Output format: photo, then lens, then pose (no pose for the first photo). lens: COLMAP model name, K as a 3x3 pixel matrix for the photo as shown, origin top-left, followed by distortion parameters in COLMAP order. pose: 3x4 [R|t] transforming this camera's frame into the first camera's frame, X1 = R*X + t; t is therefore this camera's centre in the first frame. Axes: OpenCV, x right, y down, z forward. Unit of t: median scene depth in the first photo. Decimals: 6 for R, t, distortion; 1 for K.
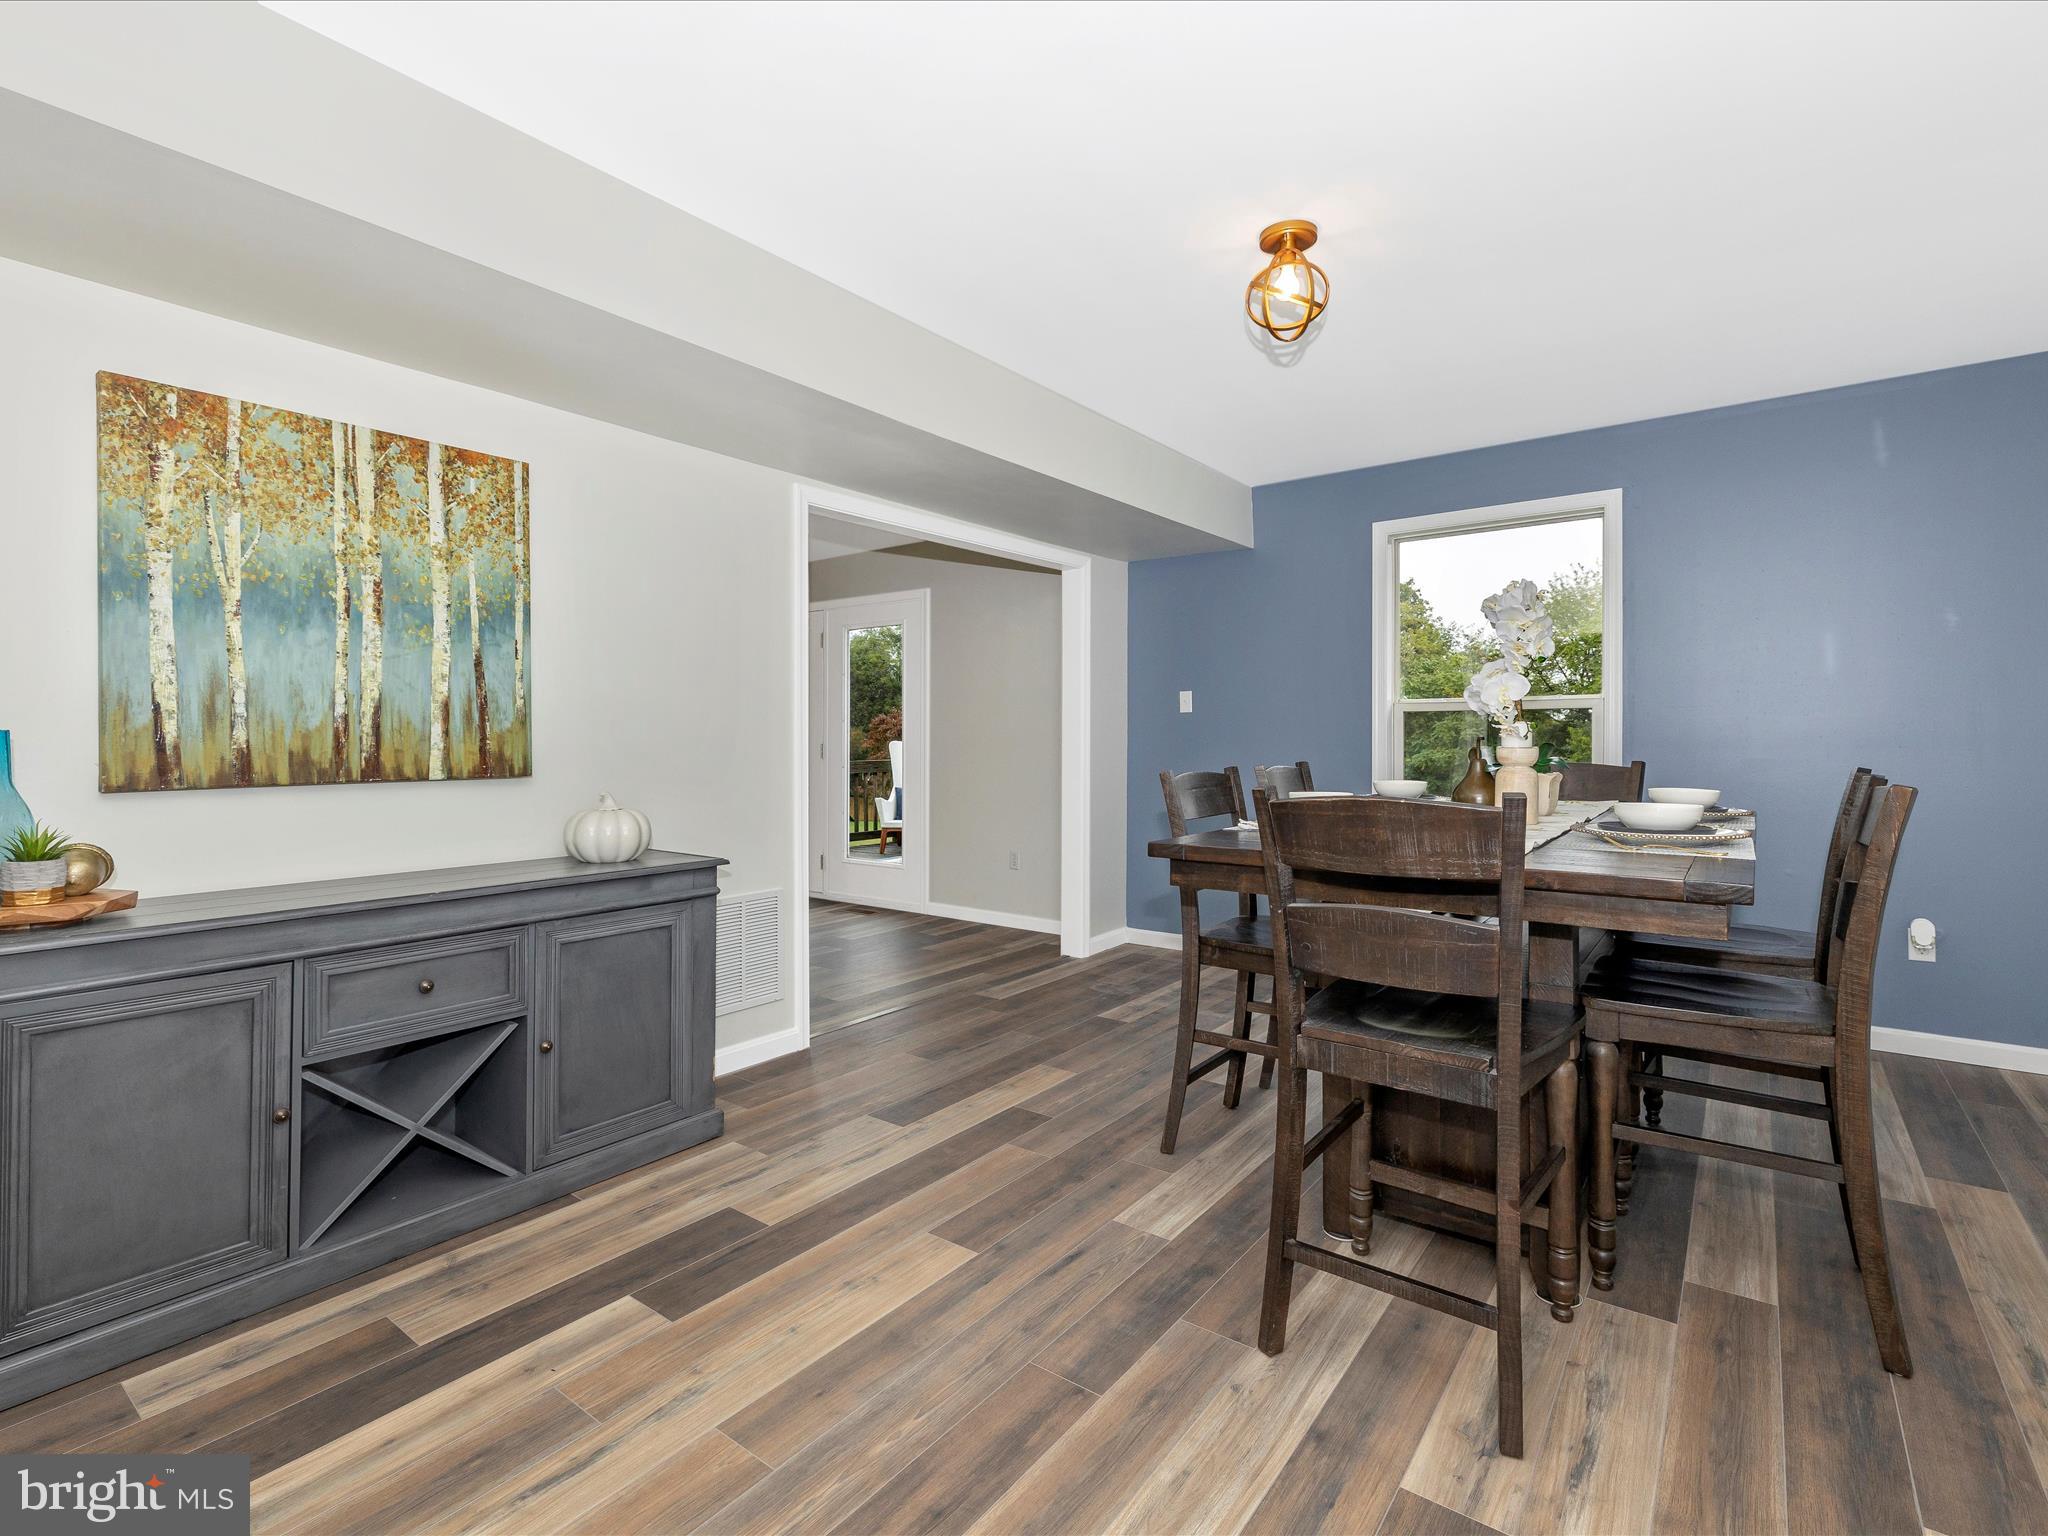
lens RADIAL K [[987.3, 0, 1021.1], [0, 987.3, 743.2], [0, 0, 1]] dist [0.000210, 0.000135]
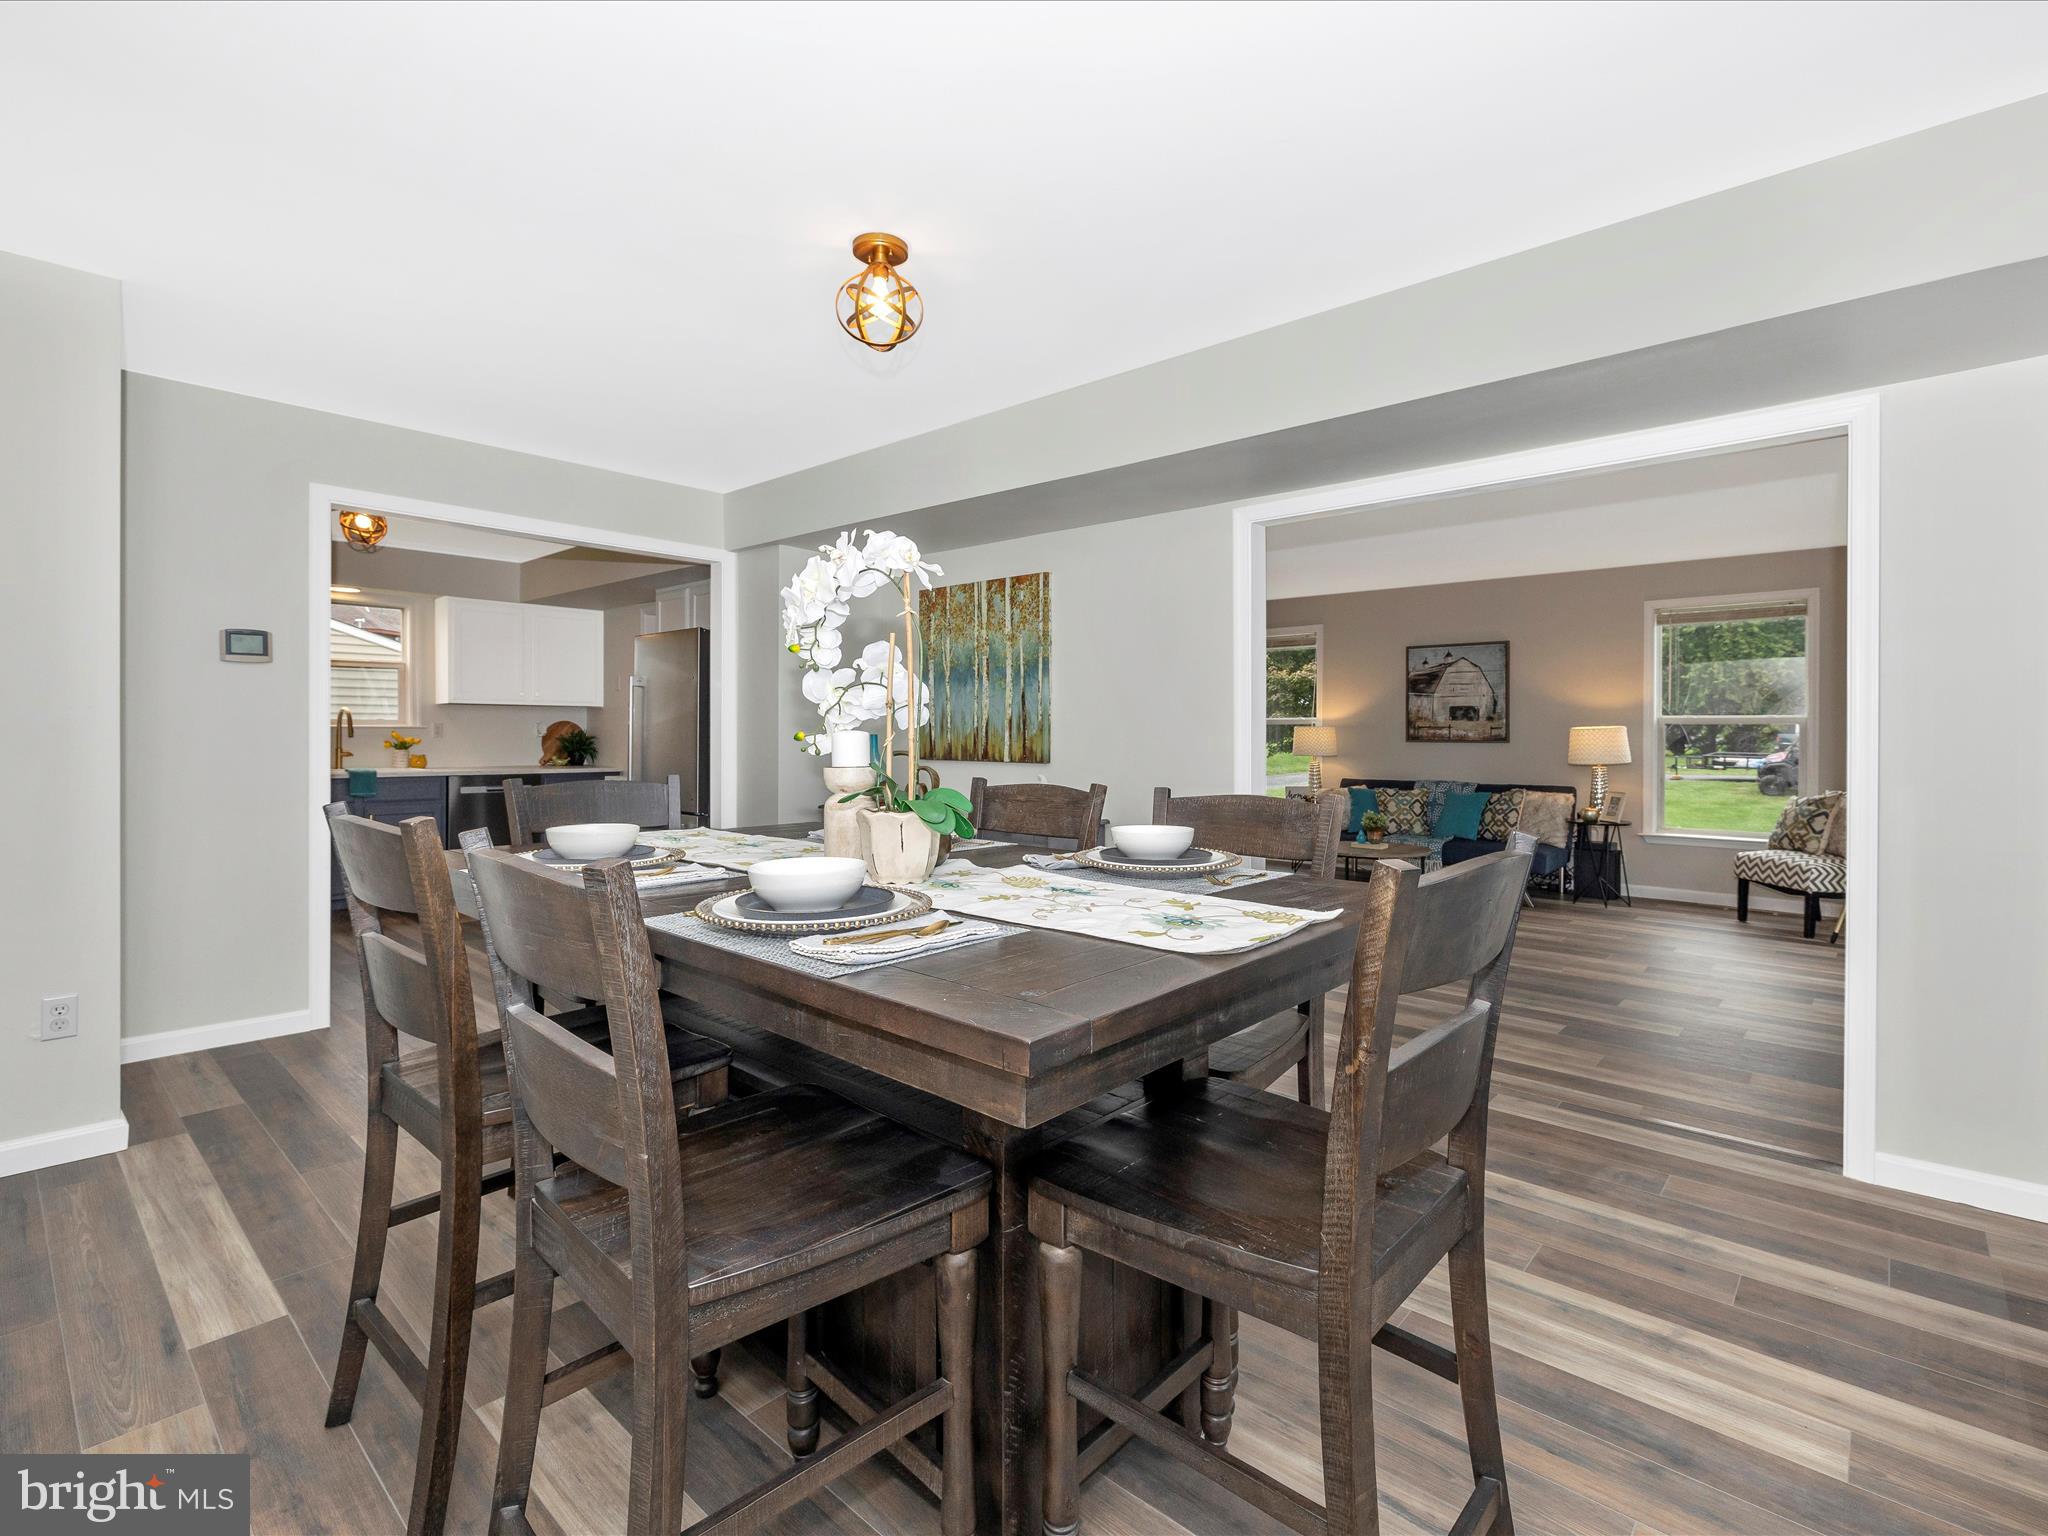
lens RADIAL K [[987.3, 0, 1021.1], [0, 987.3, 743.2], [0, 0, 1]] dist [0.000210, 0.000135]
pose [[-0.095223, 0.011023, -0.995395, 1.222951], [-0.012104, 0.999852, 0.012230, -0.020525], [0.995382, 0.013213, -0.095075, 1.201597]]
